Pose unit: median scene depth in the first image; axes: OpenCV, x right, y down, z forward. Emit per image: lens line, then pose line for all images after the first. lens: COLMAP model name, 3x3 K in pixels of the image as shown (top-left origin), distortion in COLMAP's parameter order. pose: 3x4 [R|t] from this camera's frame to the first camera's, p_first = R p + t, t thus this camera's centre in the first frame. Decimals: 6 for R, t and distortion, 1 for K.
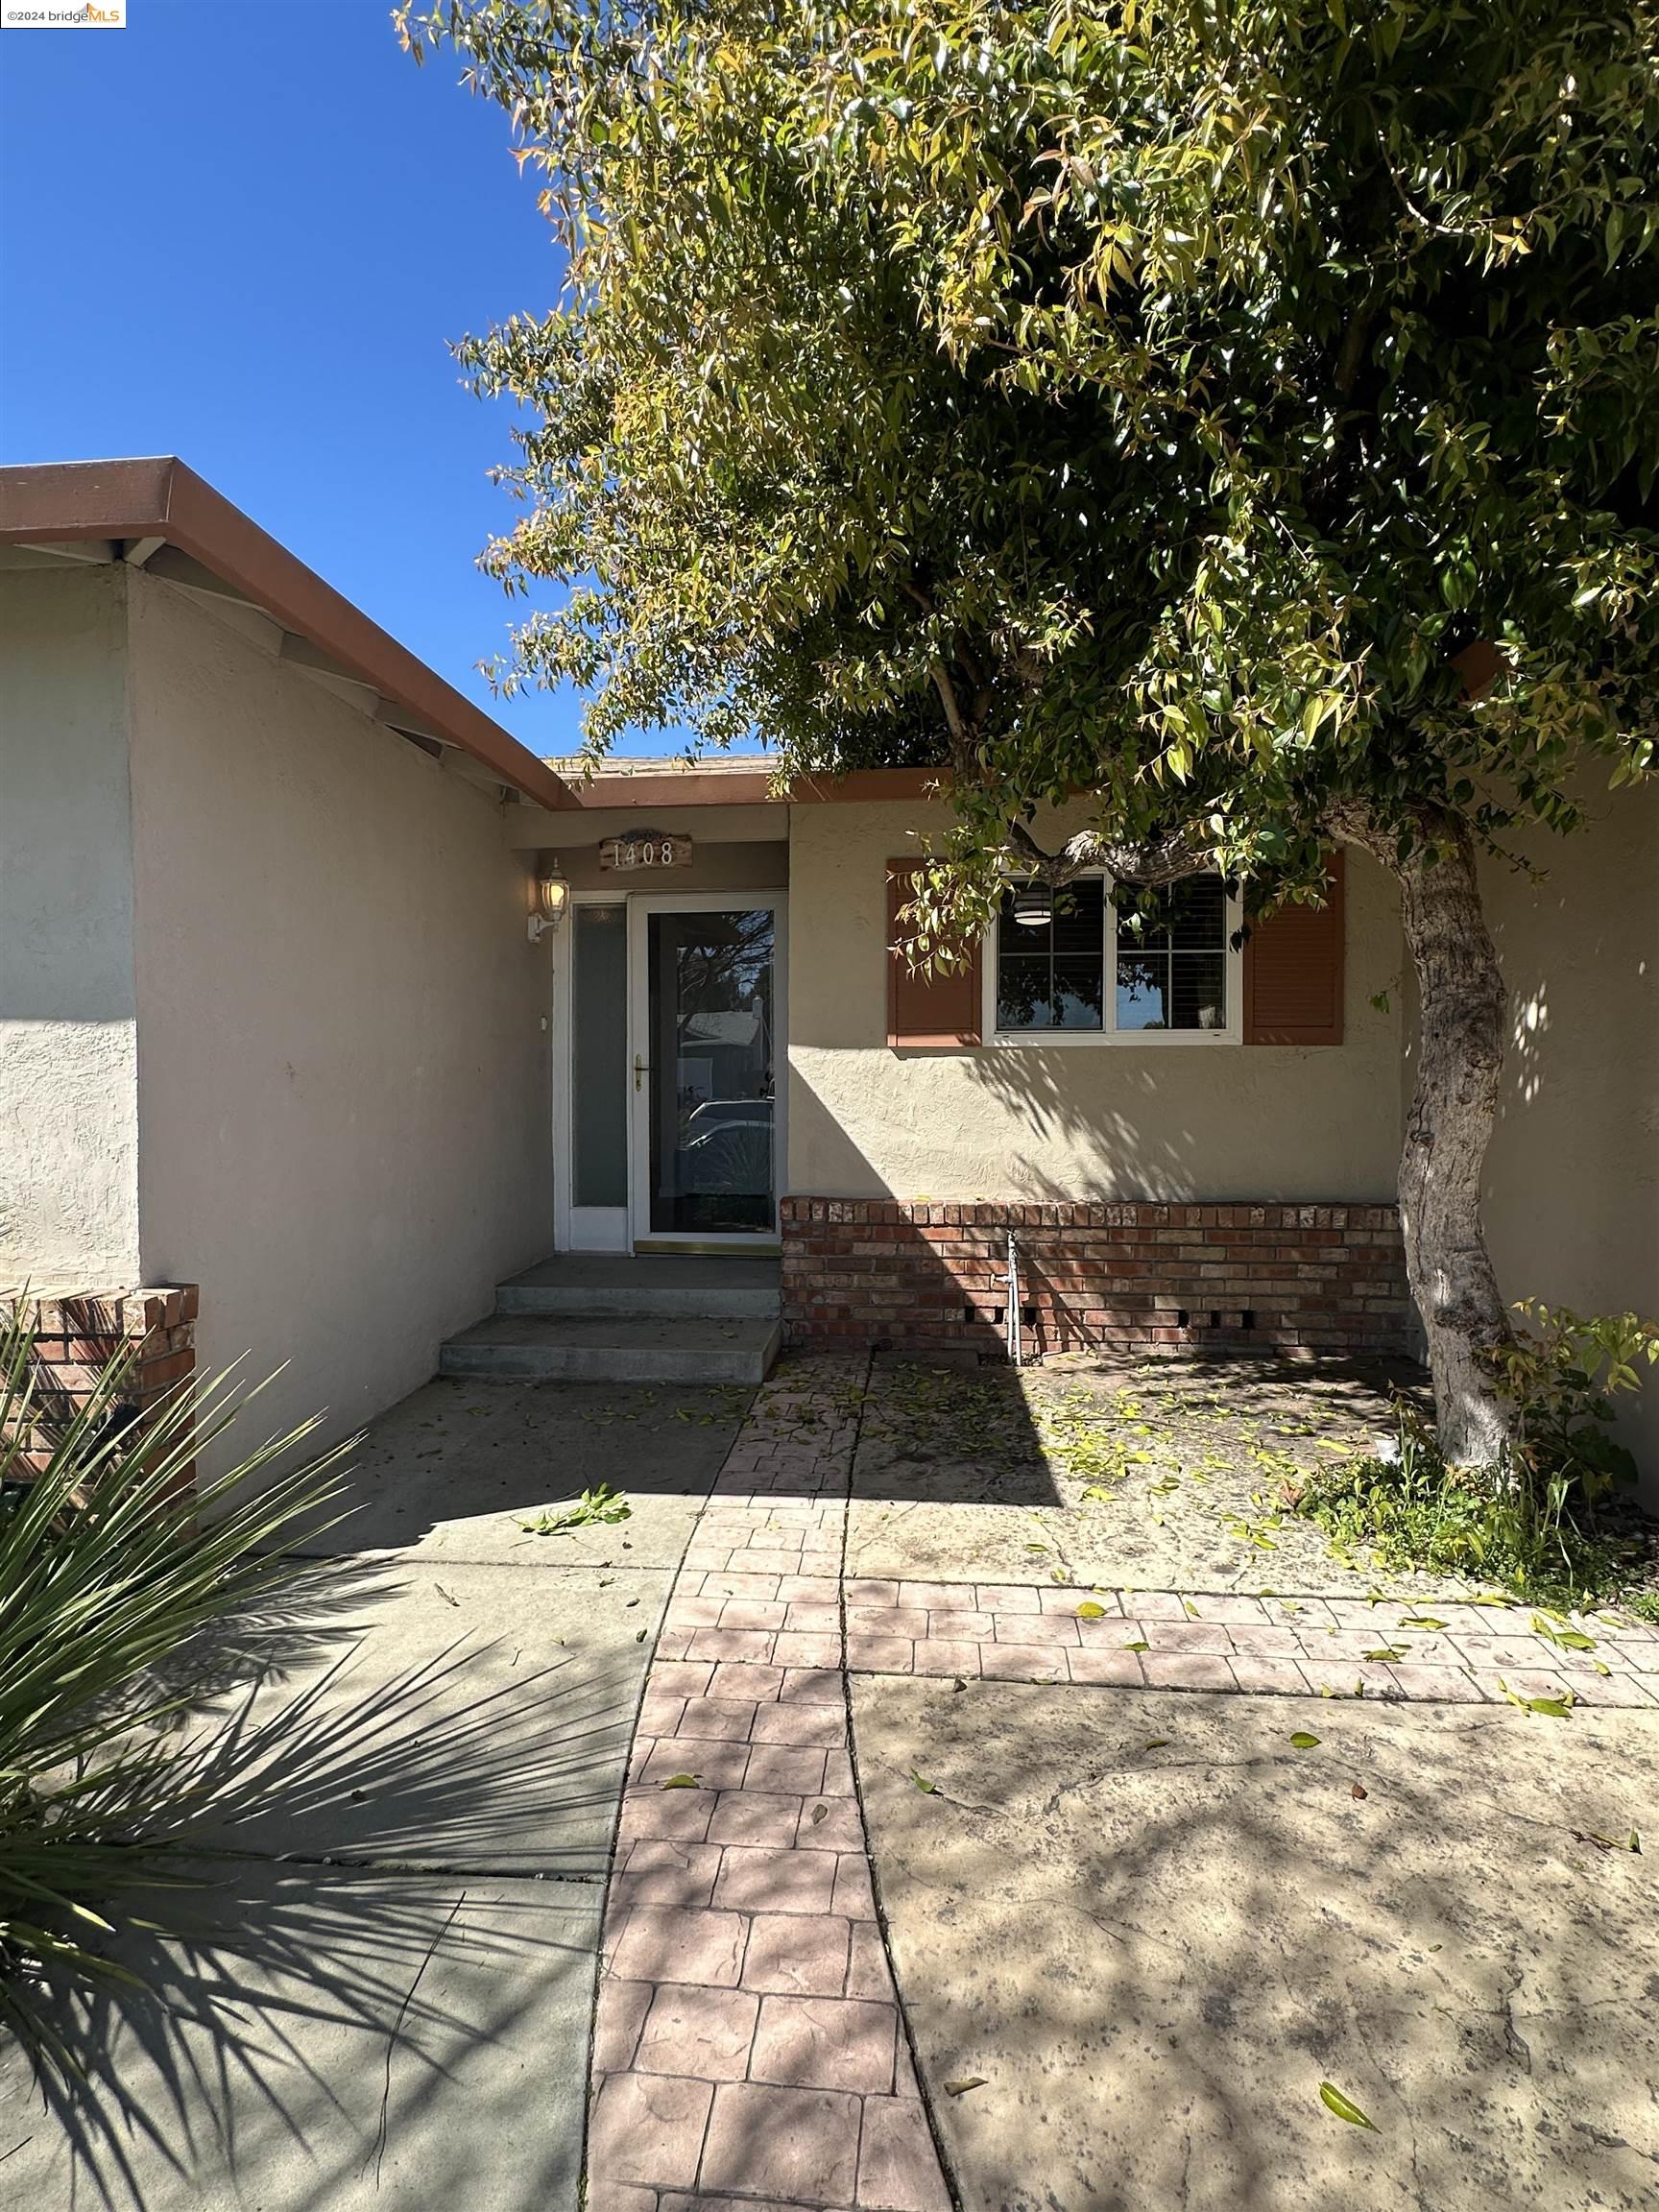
lens RADIAL K [[1080.4, 0, 830.5], [0, 1080.4, 1099.8], [0, 0, 1]] dist [-0.001403, -0.000166]
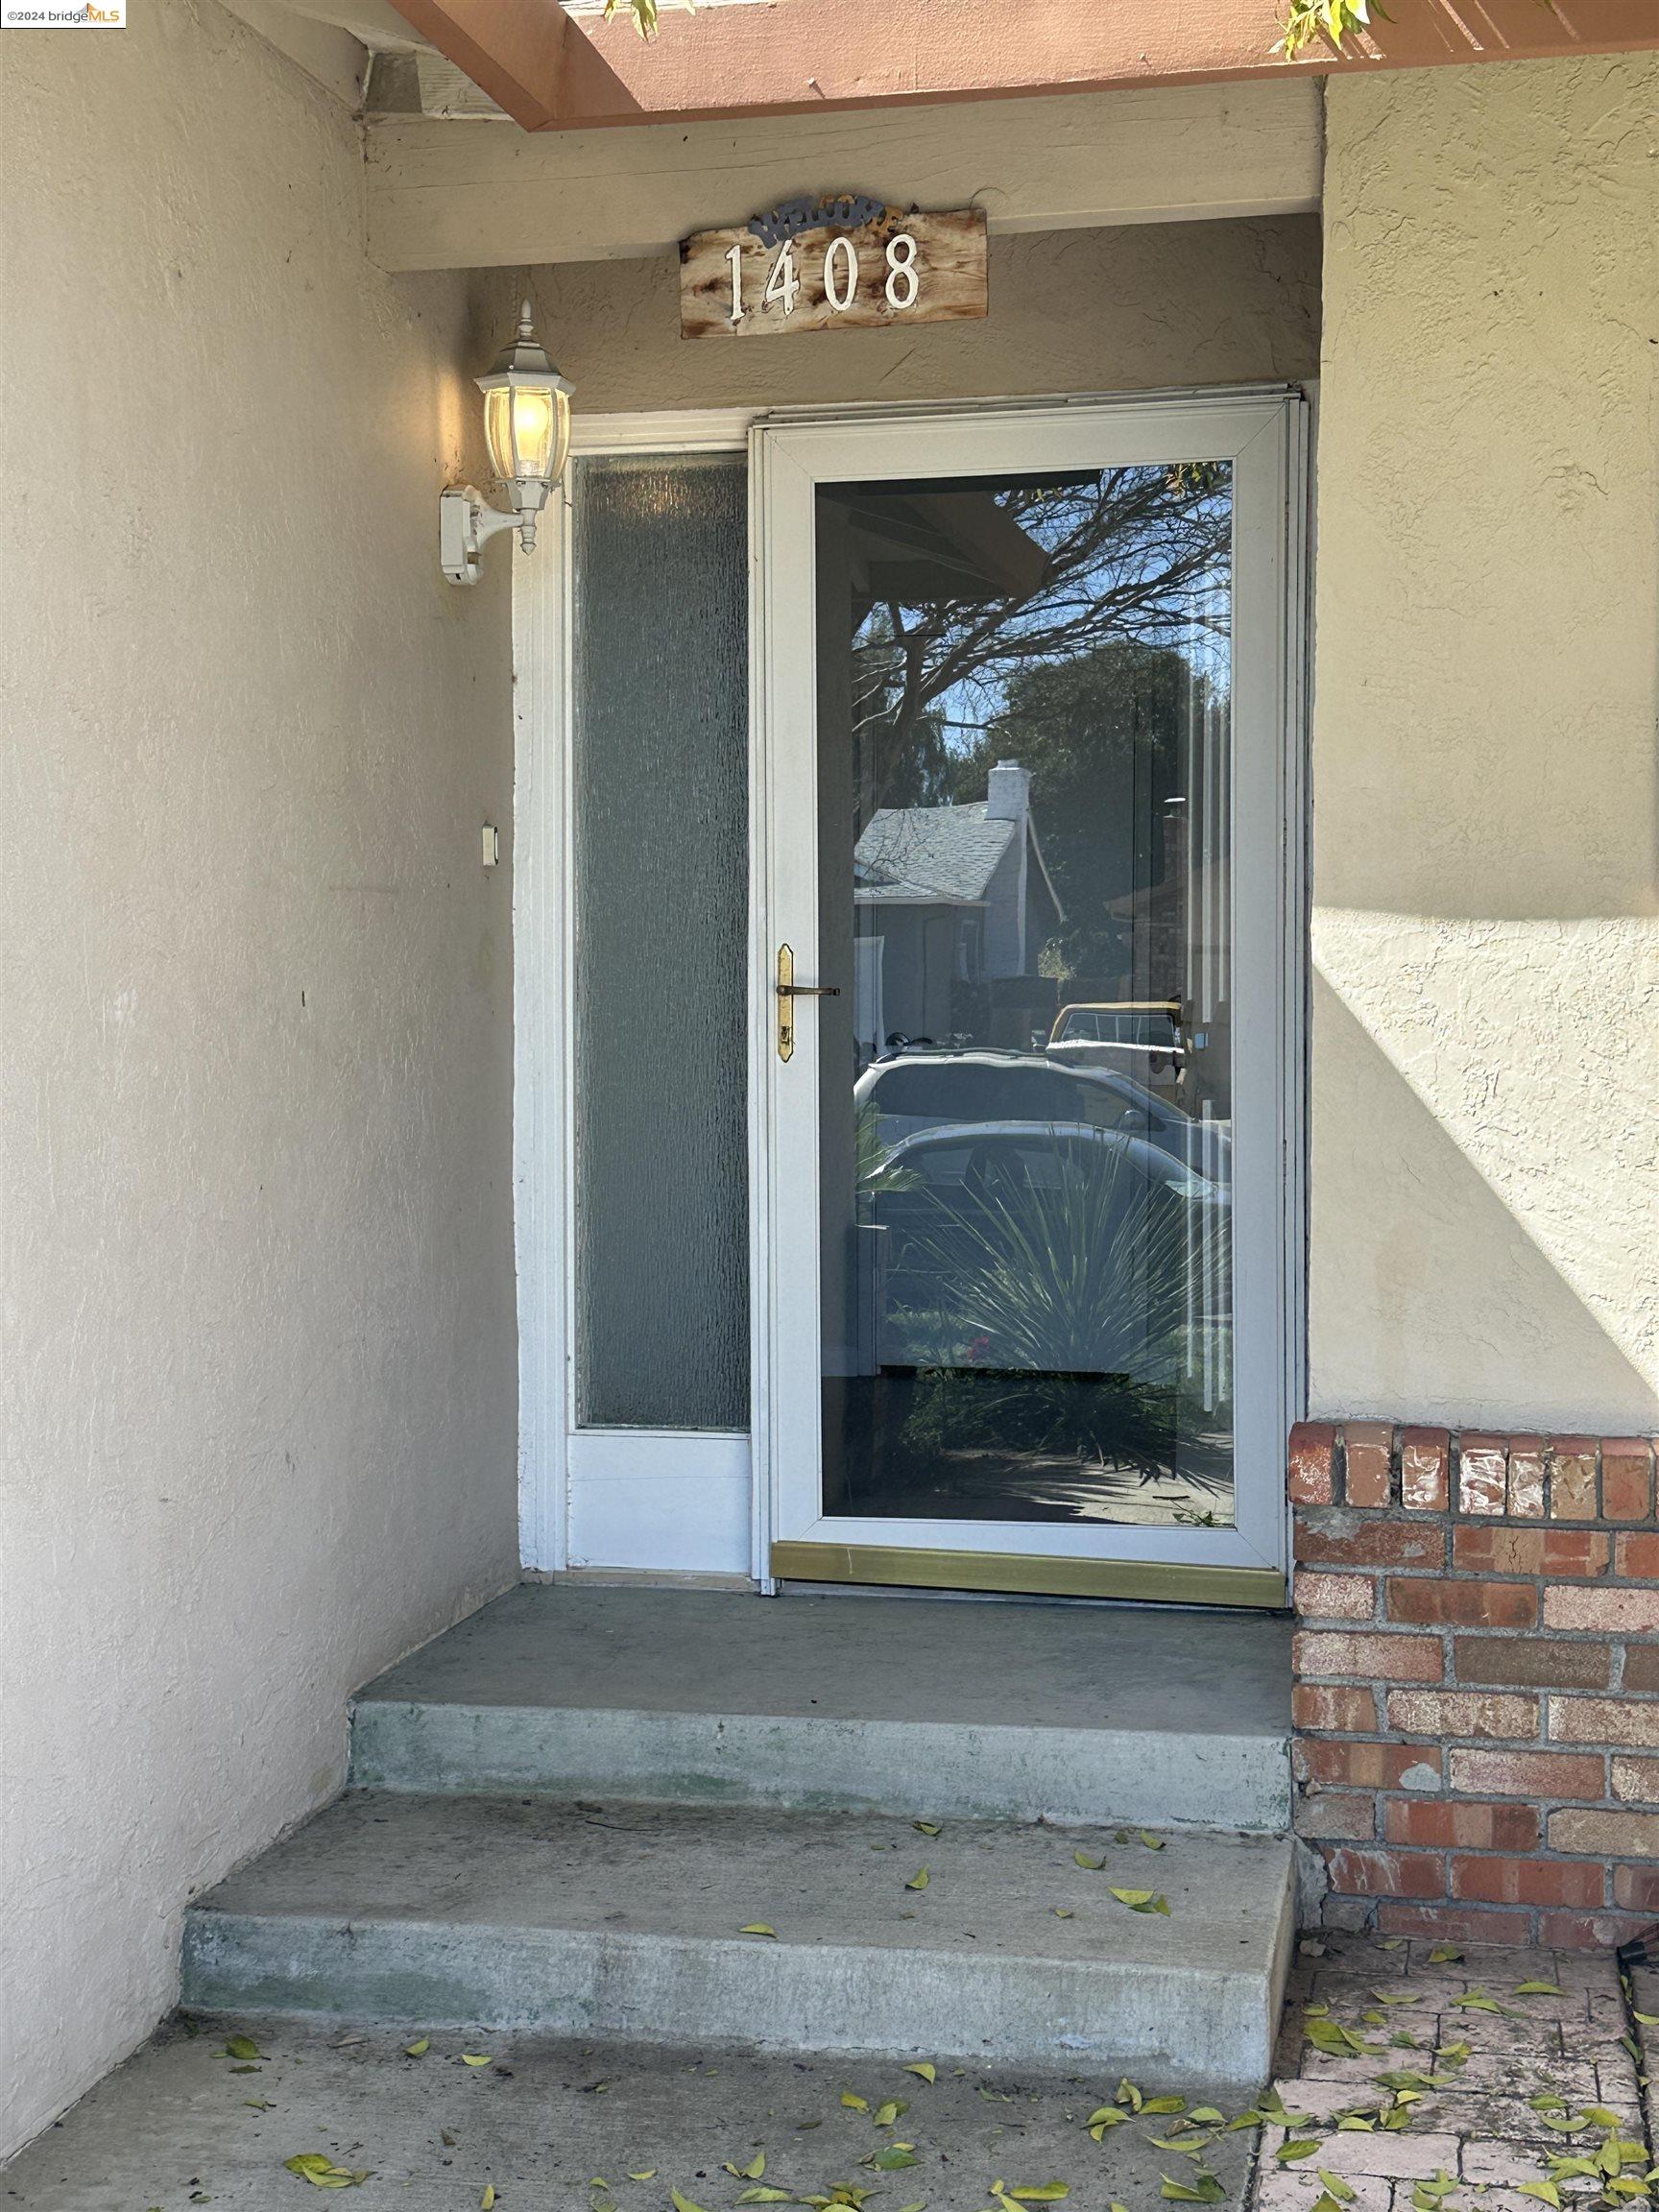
lens RADIAL K [[3093.2, 0, 829.5], [0, 3093.2, 1106.0], [0, 0, 1]] dist [0.269675, -0.733623]
pose [[0.993255, 0.002001, -0.115933, -0.072046], [-0.000135, 0.999870, 0.016098, -0.011127], [0.115950, -0.015974, 0.993127, 0.132830]]
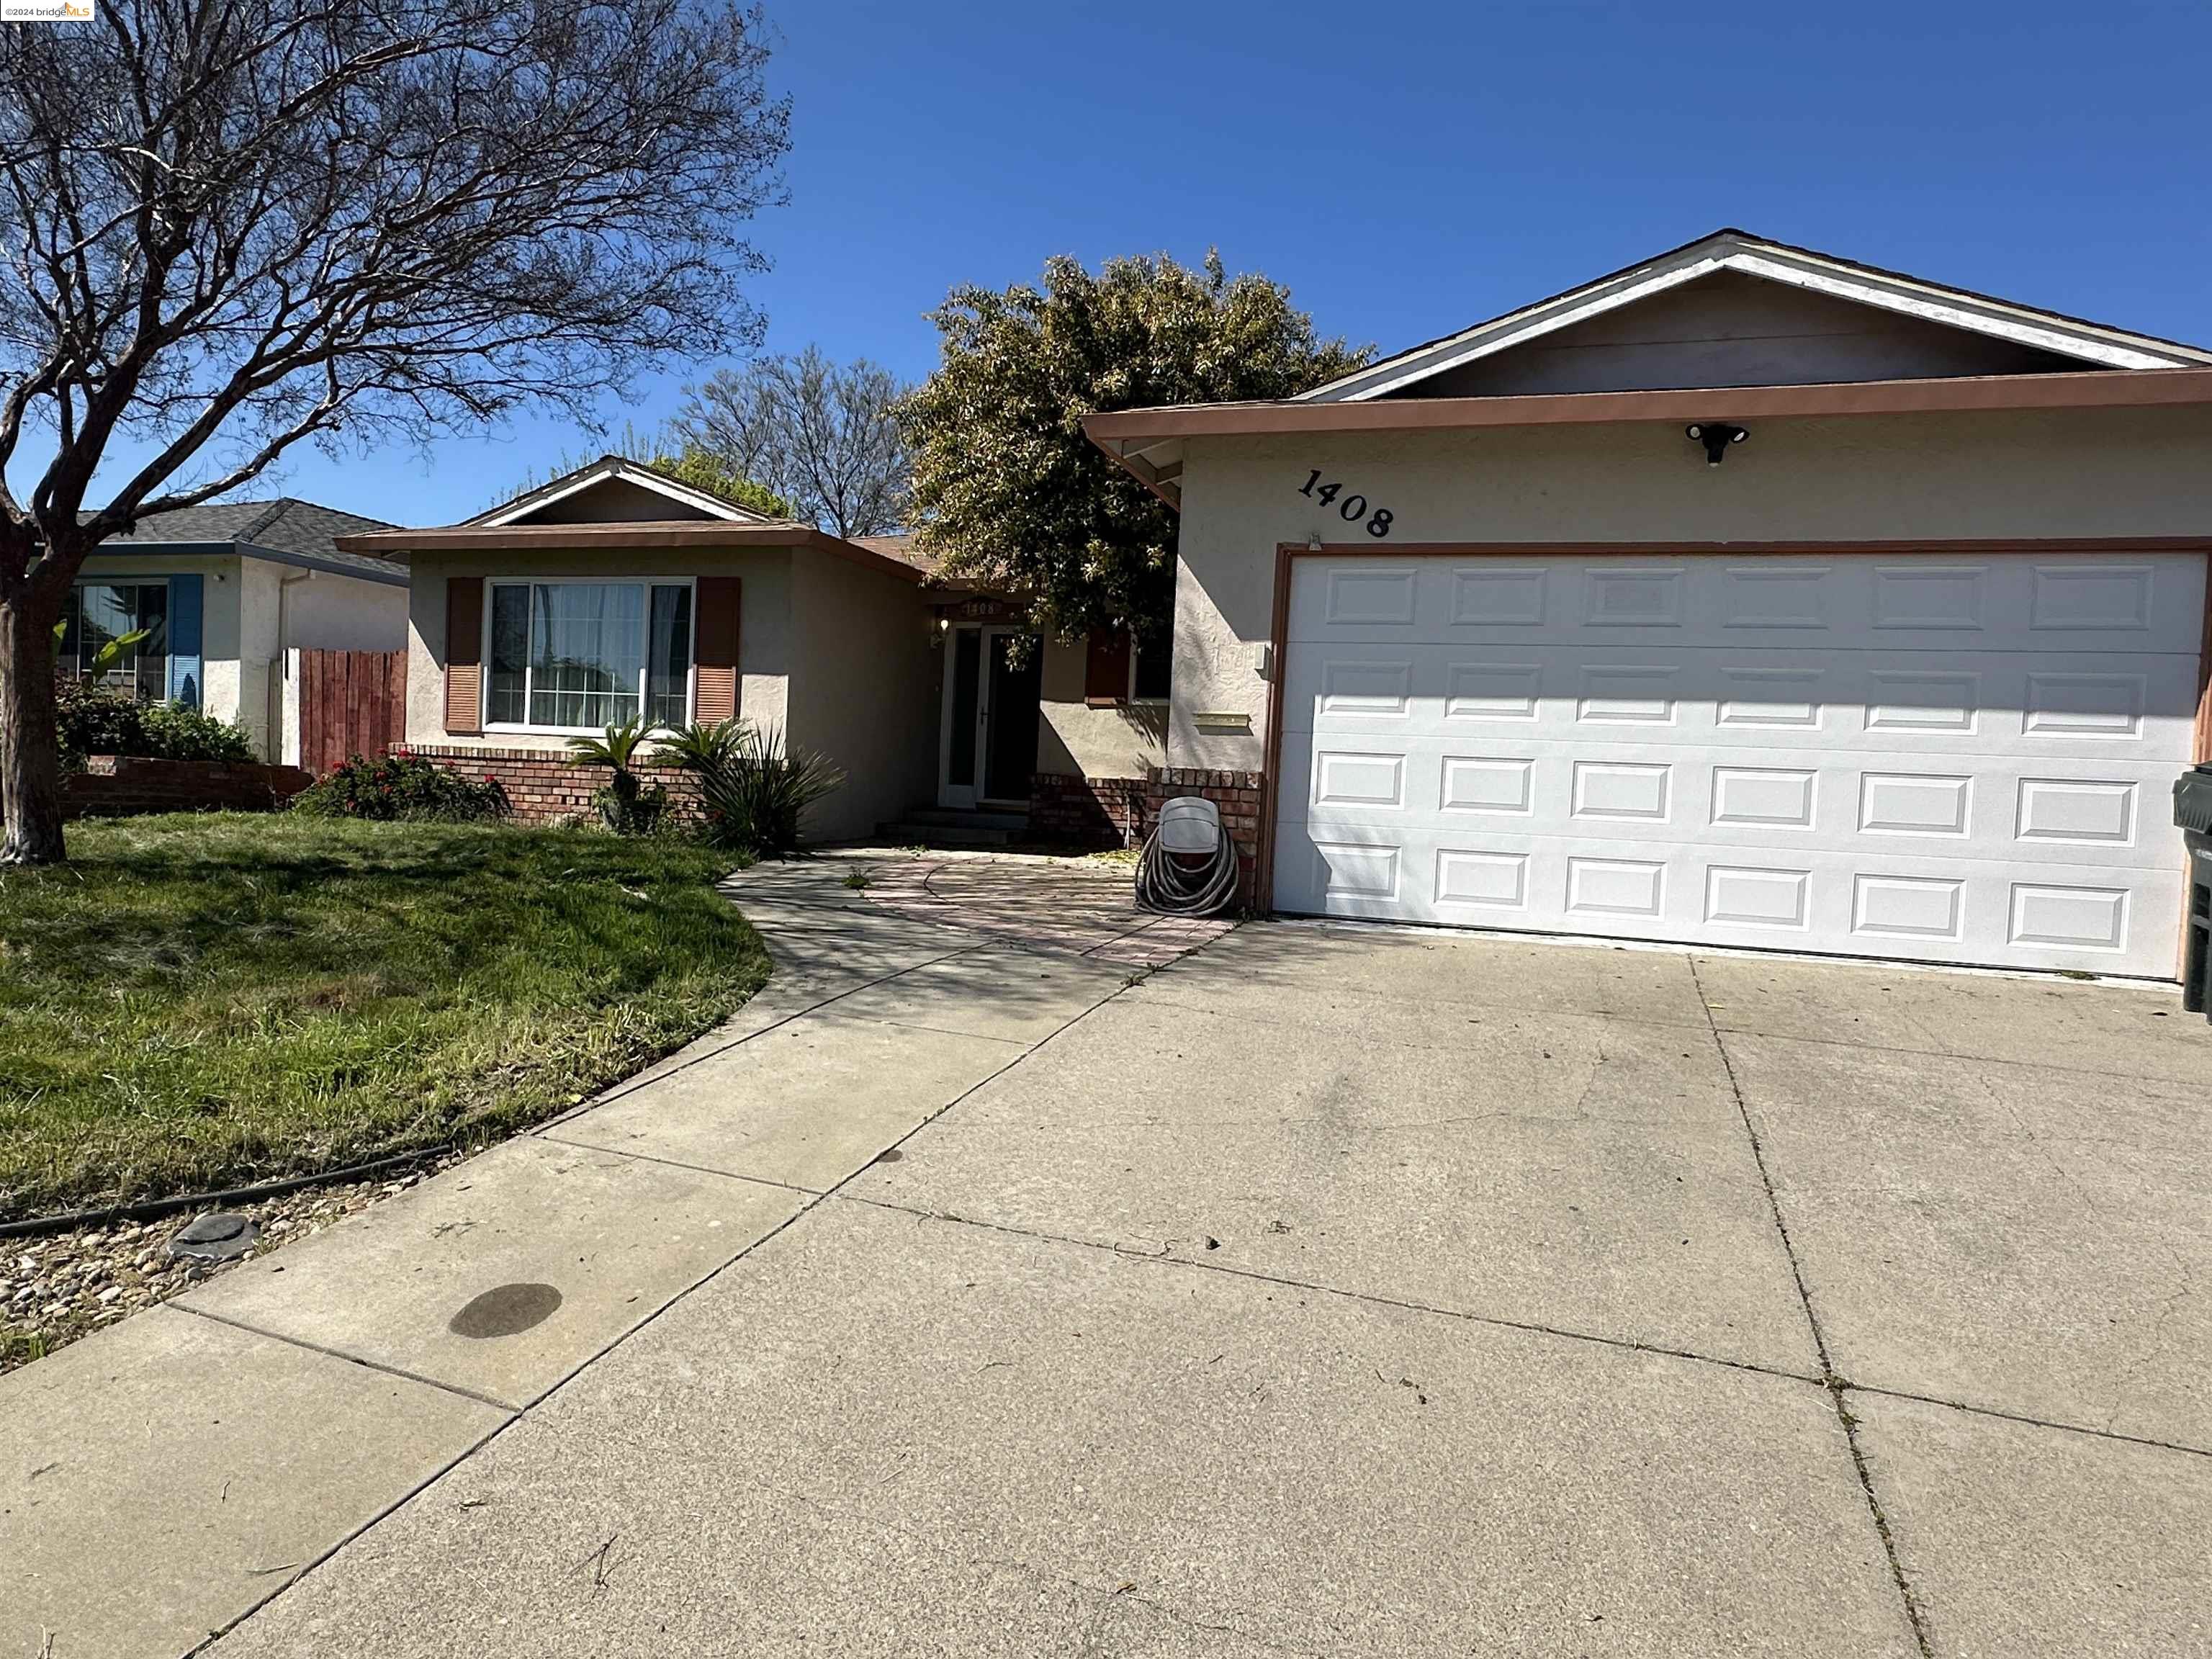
lens RADIAL K [[1351.4, 0, 1106.0], [0, 1351.4, 829.5], [0, 0, 1]] dist [-0.000195, -0.000011]
pose [[0.971619, 0.053181, -0.230496, 0.707241], [-0.051137, 0.998581, 0.014839, 0.154067], [0.230958, -0.002631, 0.972960, -1.529715]]
